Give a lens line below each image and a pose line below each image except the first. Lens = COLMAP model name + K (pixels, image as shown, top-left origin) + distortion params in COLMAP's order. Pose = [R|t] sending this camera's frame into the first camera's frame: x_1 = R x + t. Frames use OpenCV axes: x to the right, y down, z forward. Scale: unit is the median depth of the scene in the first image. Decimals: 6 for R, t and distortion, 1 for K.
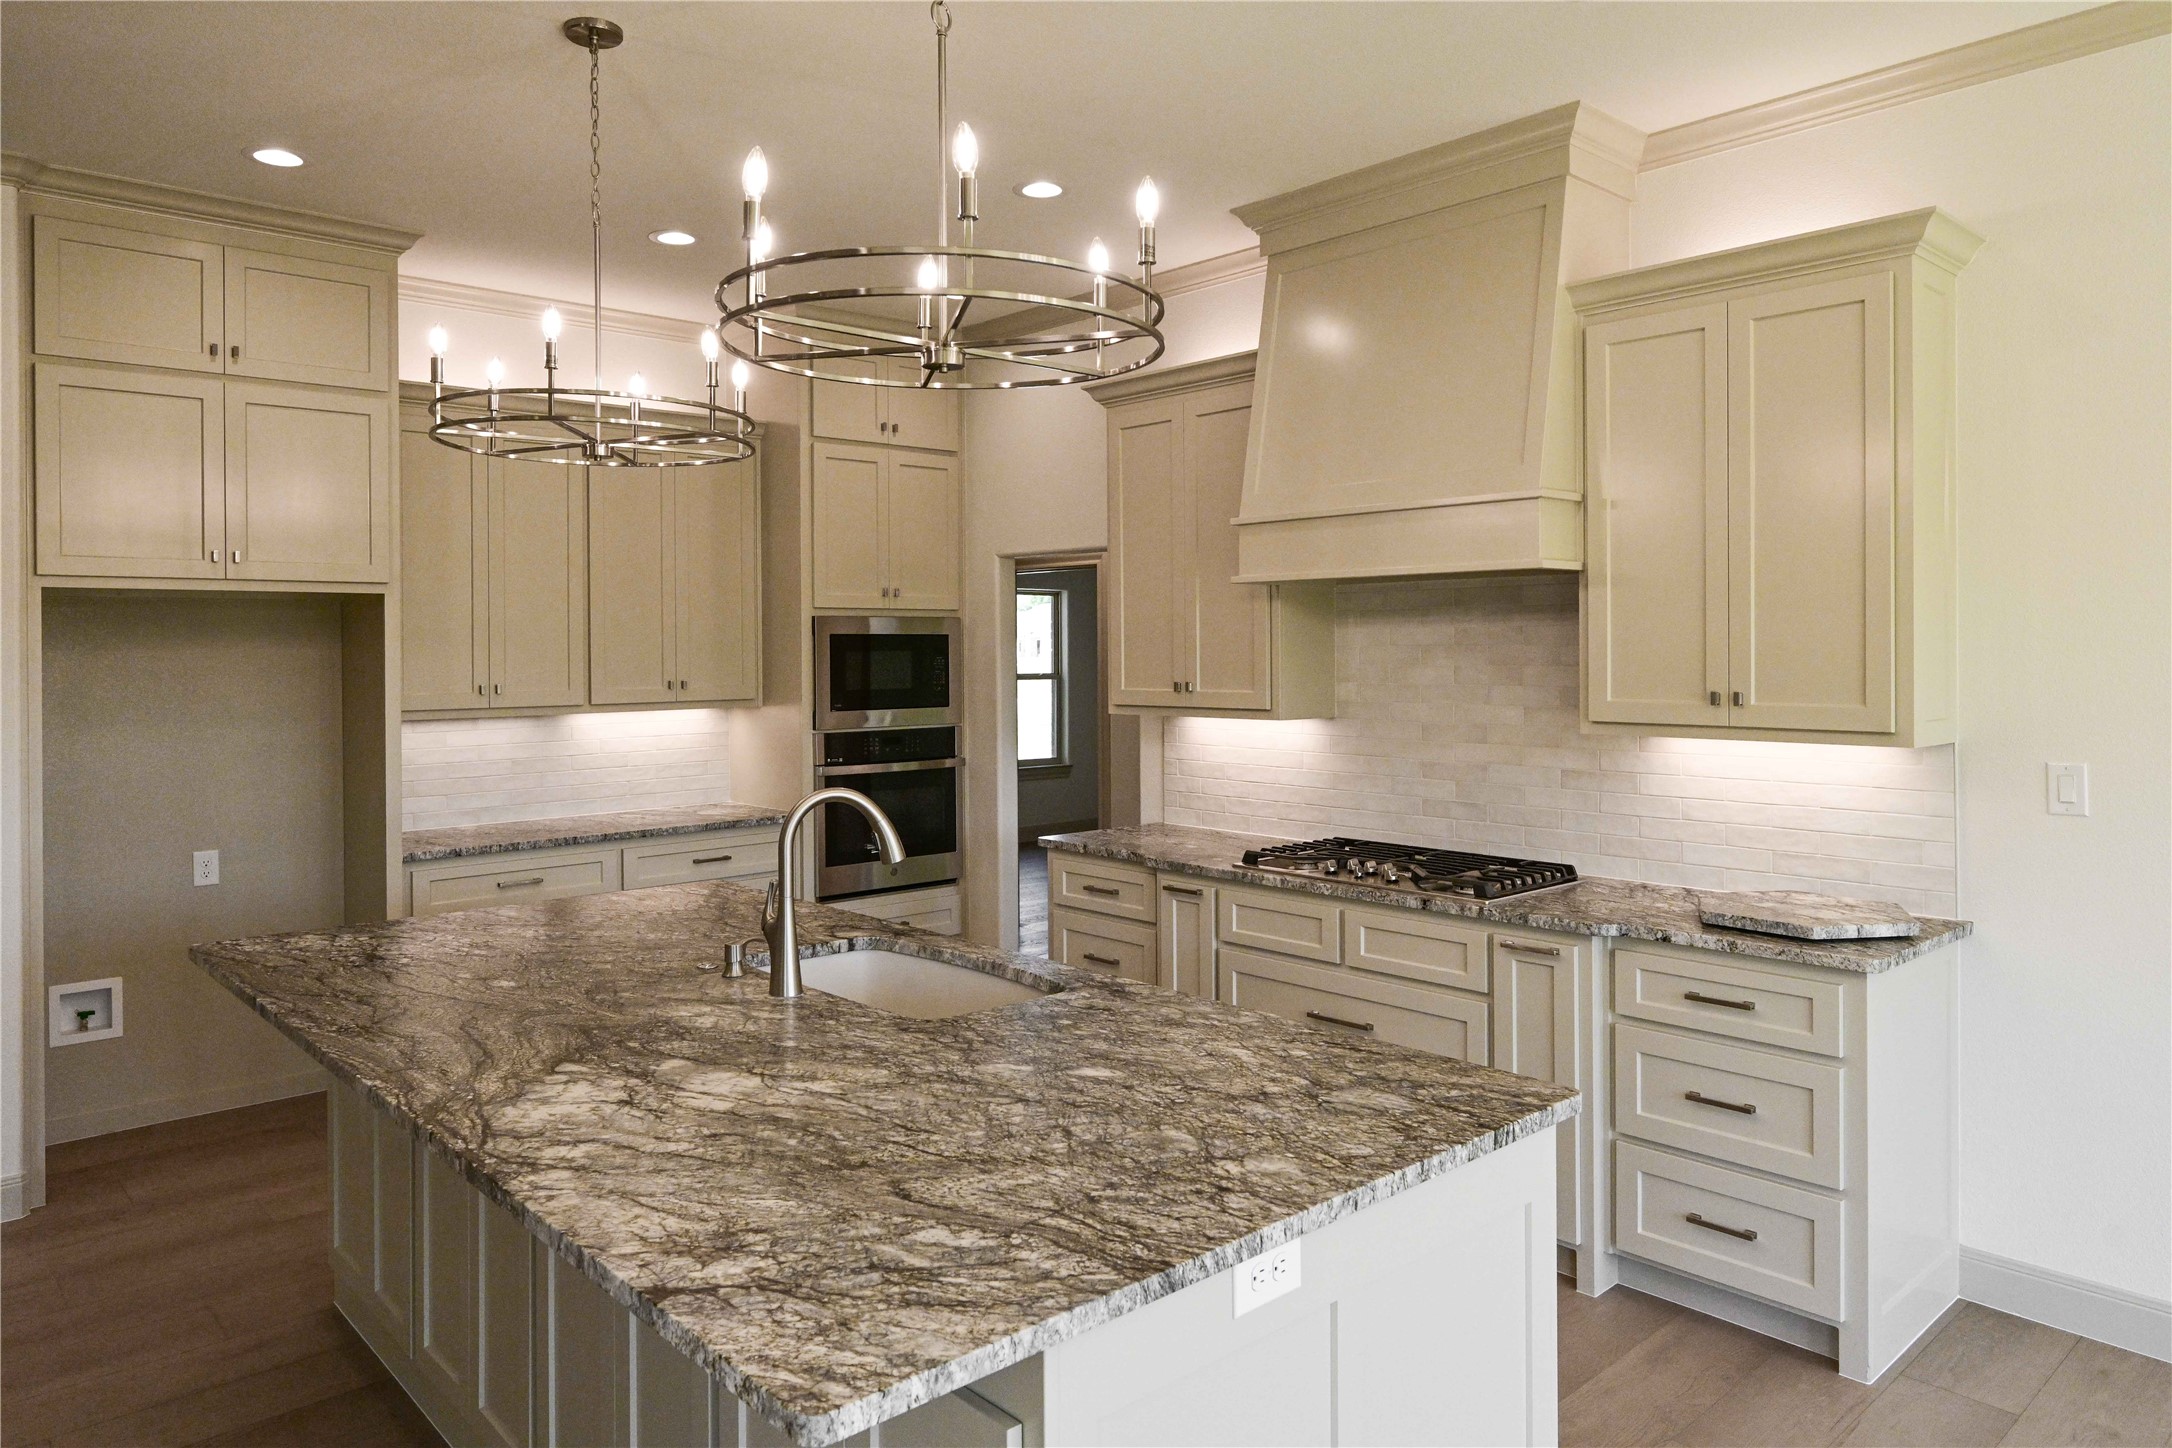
lens RADIAL K [[1407.7, 0, 1092.6], [0, 1407.7, 646.9], [0, 0, 1]] dist [-0.005688, -0.000975]
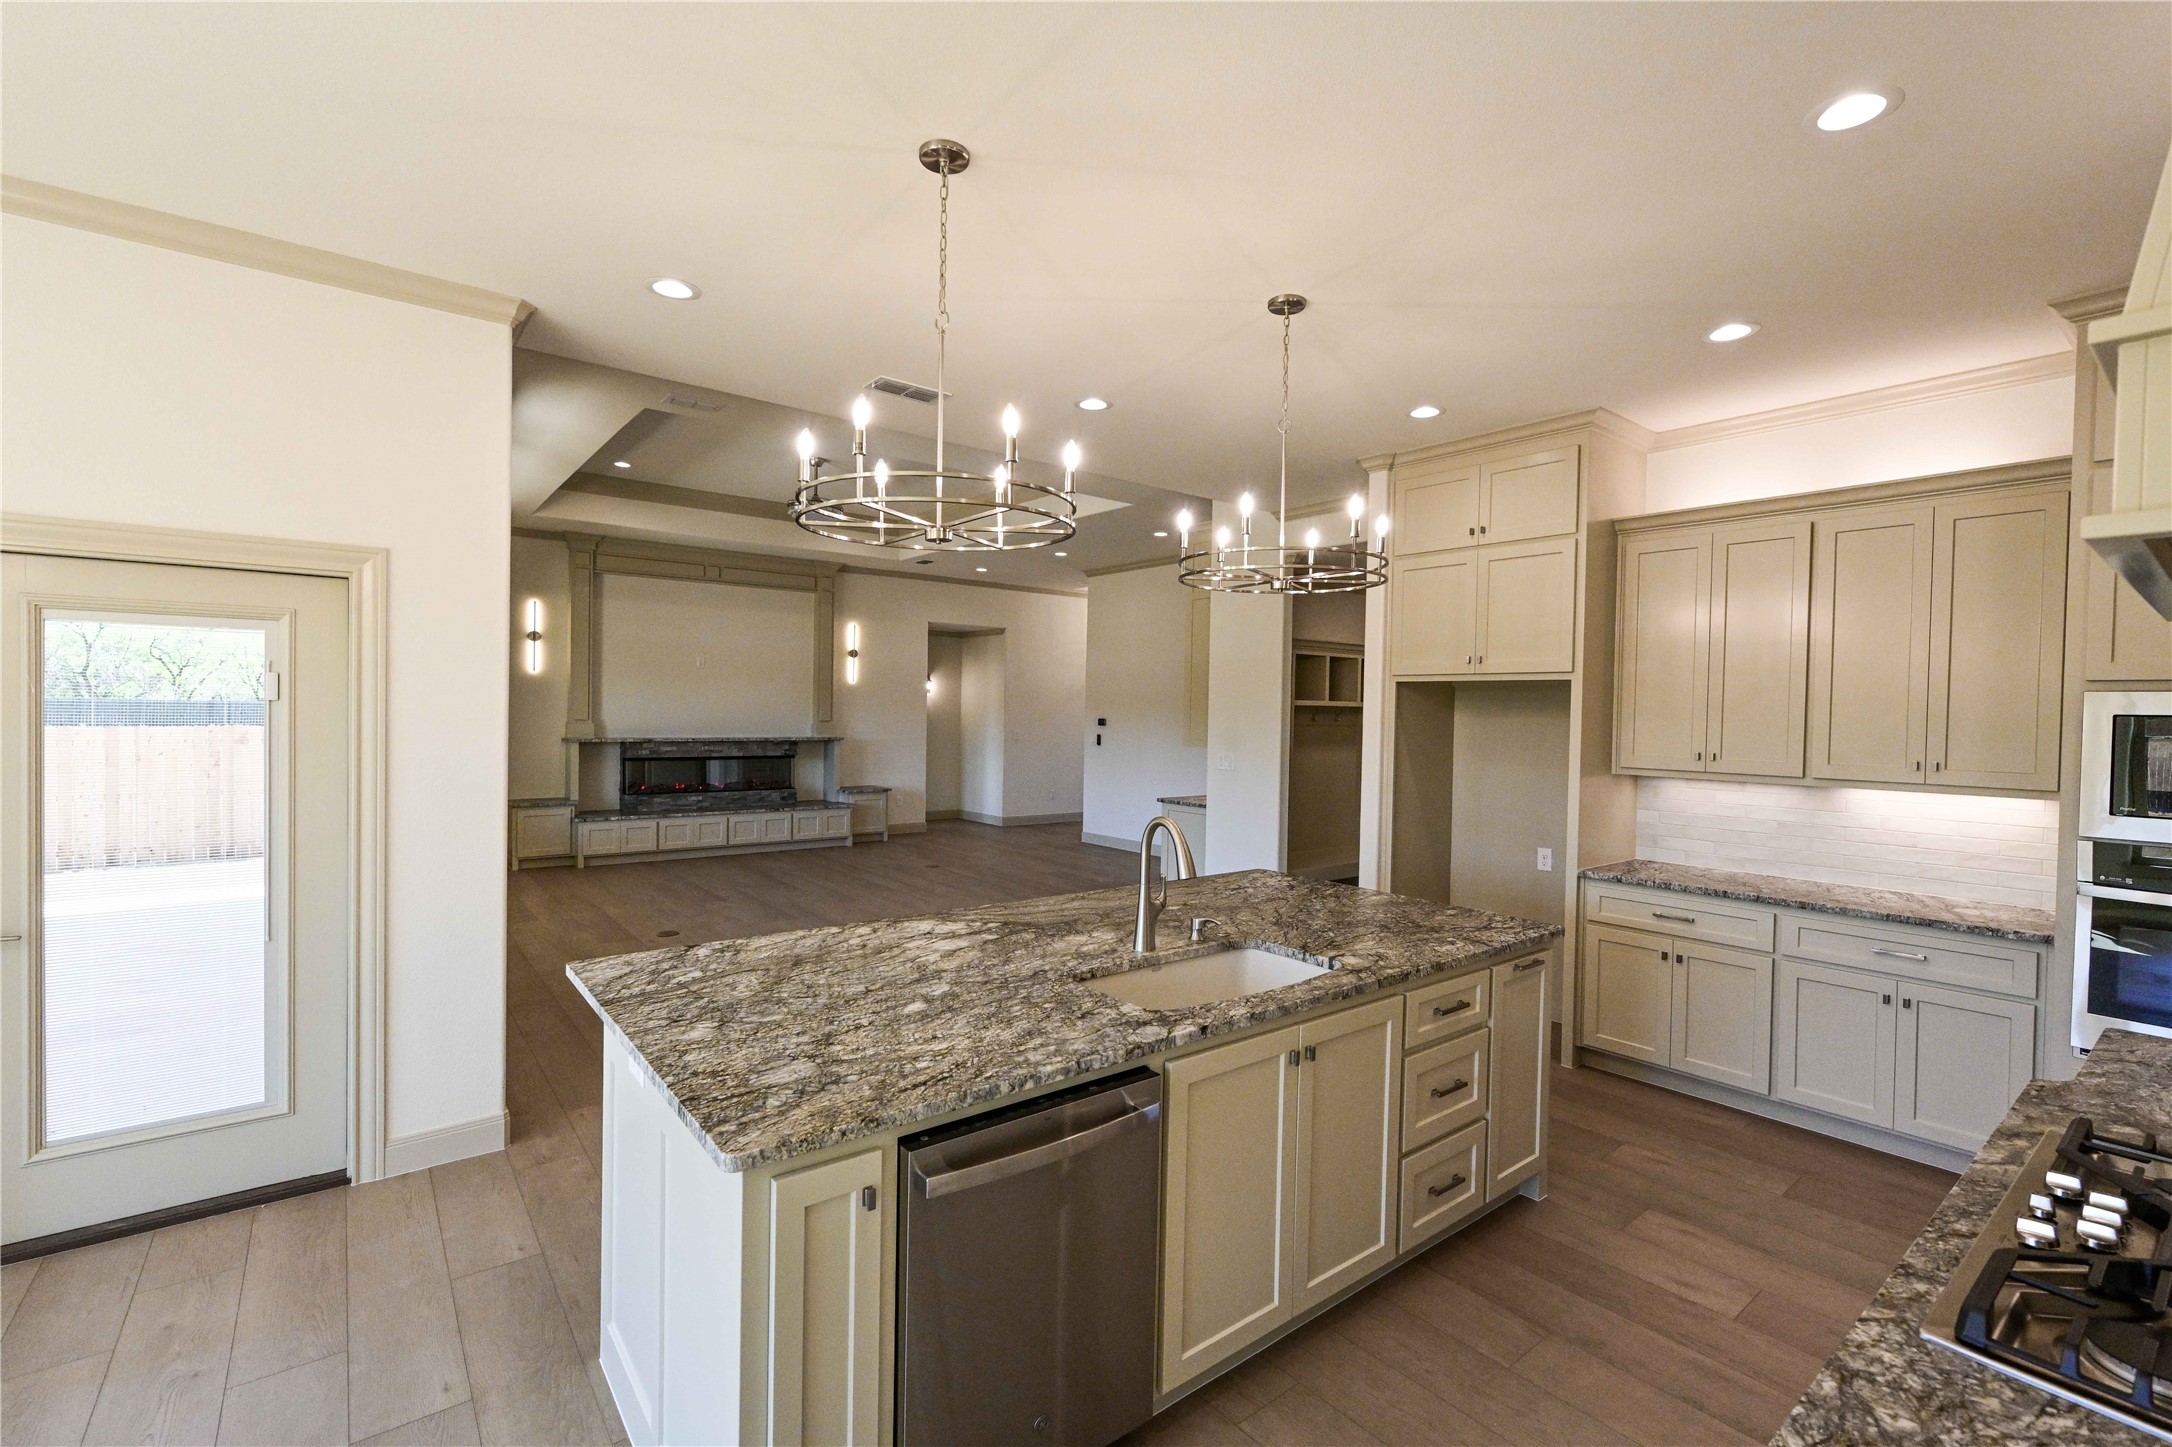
lens RADIAL K [[947.2, 0, 1089.5], [0, 947.2, 722.5], [0, 0, 1]] dist [-0.003270, -0.000131]
pose [[-0.066760, 0.020731, -0.997554, 1.091581], [-0.017311, 0.999610, 0.021932, -0.019019], [0.997619, 0.018733, -0.066375, 1.408611]]
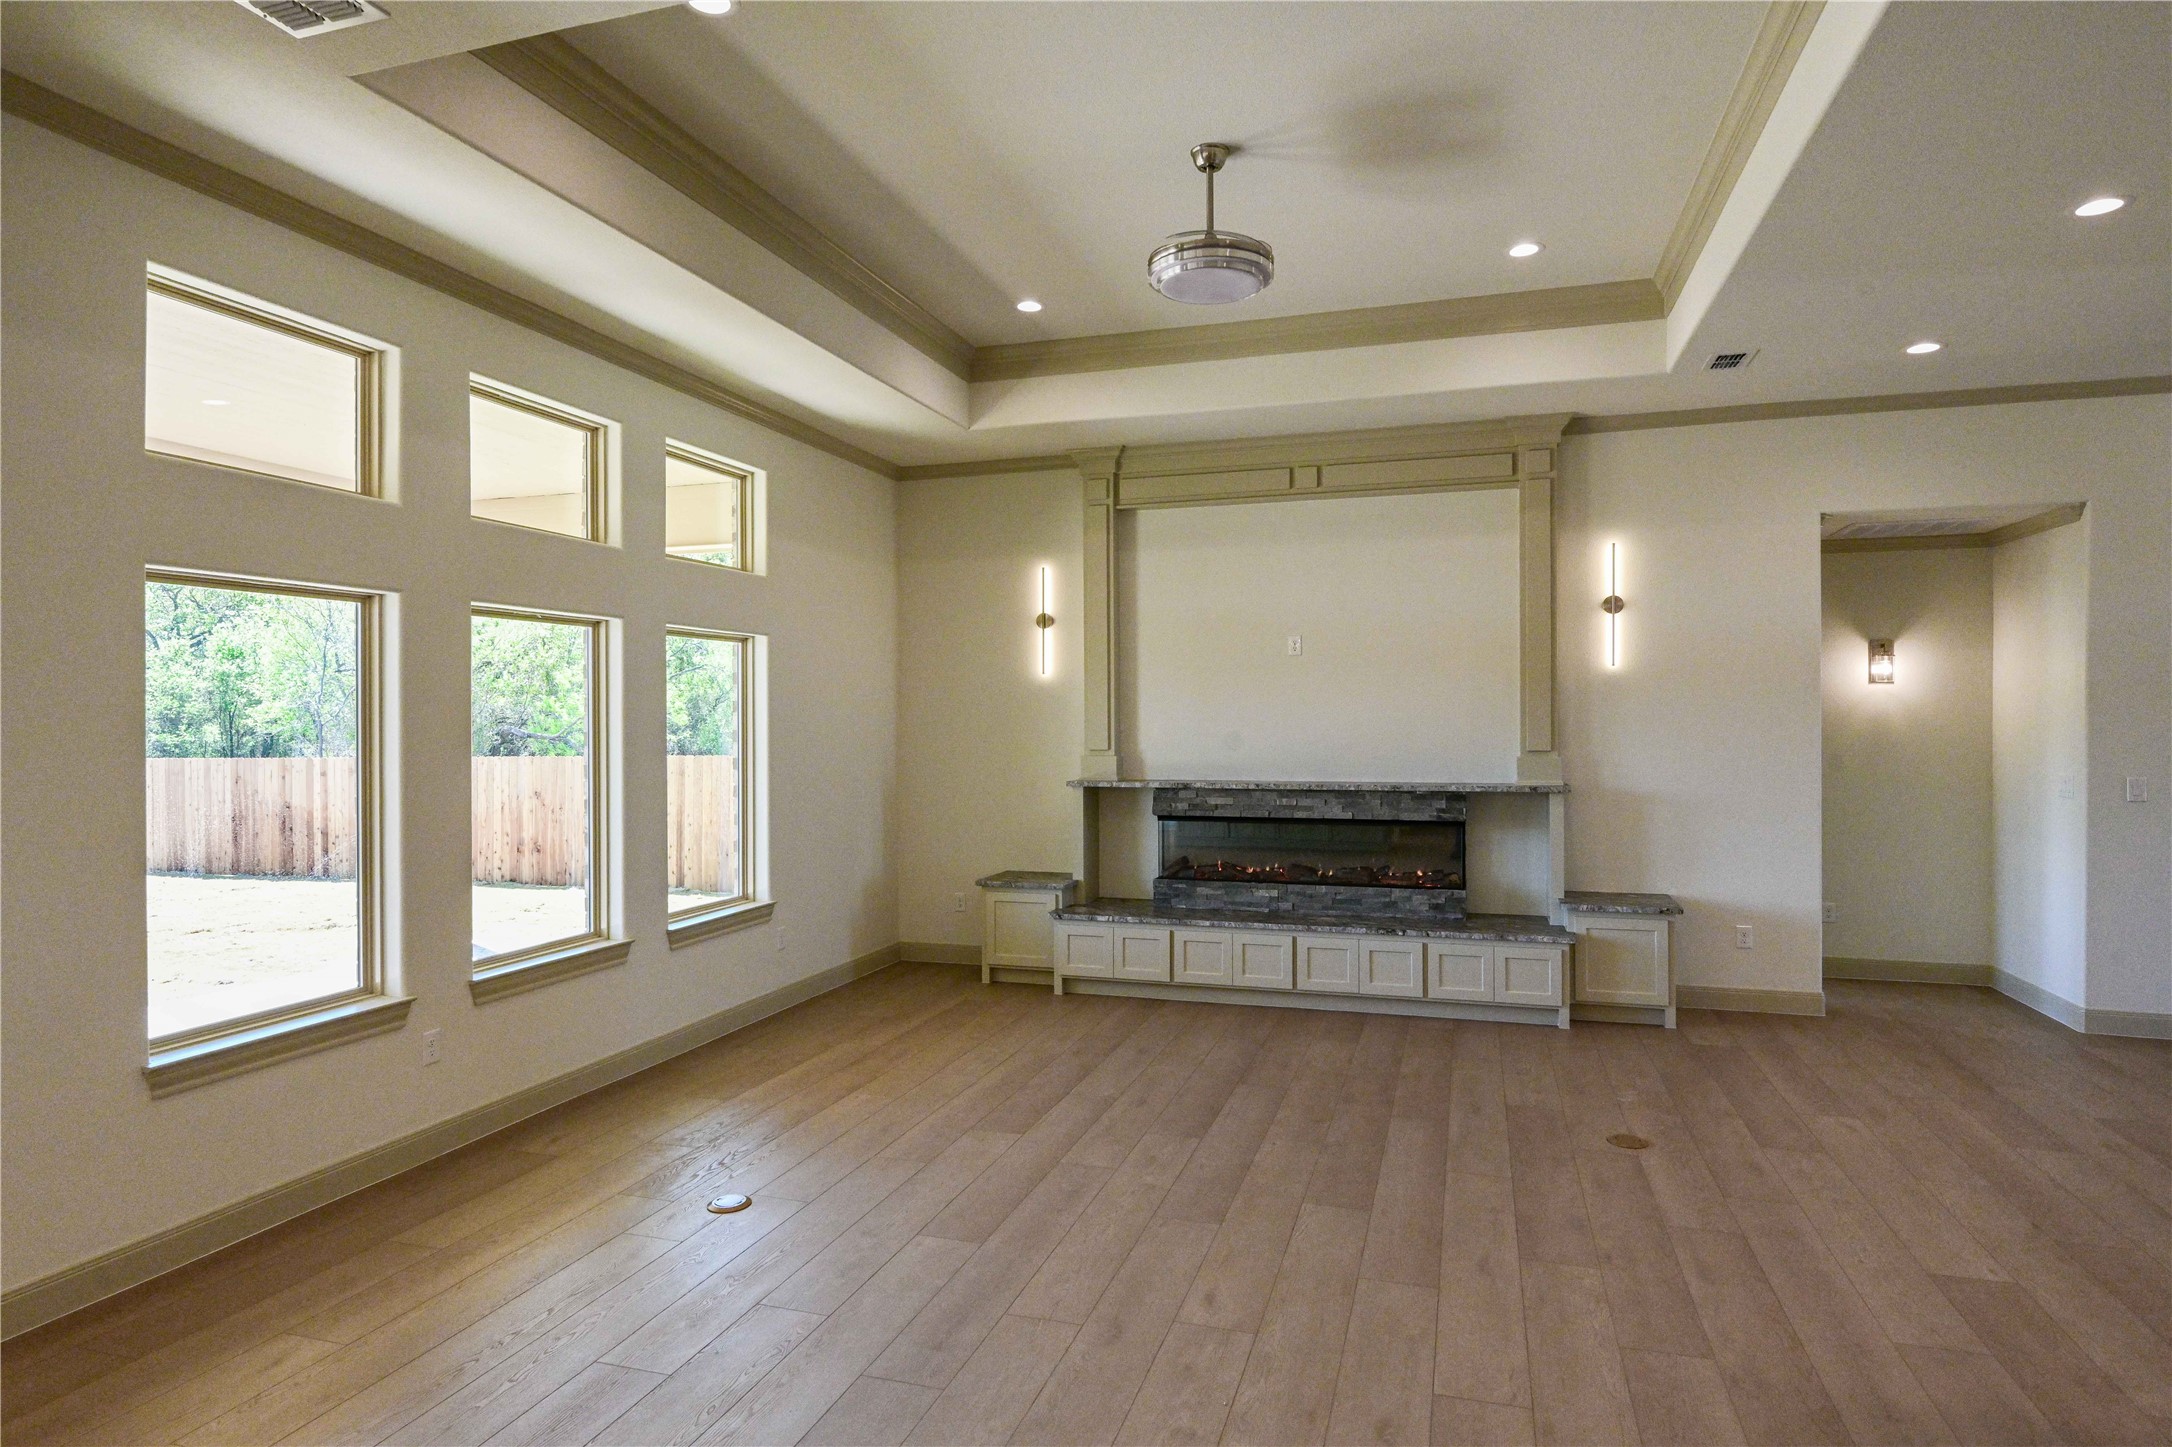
lens RADIAL K [[1247.8, 0, 1047.6], [0, 1247.8, 719.2], [0, 0, 1]] dist [0.004992, 0.003030]
pose [[-0.864051, 0.012135, -0.503257, 0.474123], [0.010367, 0.999926, 0.006312, -0.015649], [0.503297, 0.000237, -0.864114, 1.508088]]
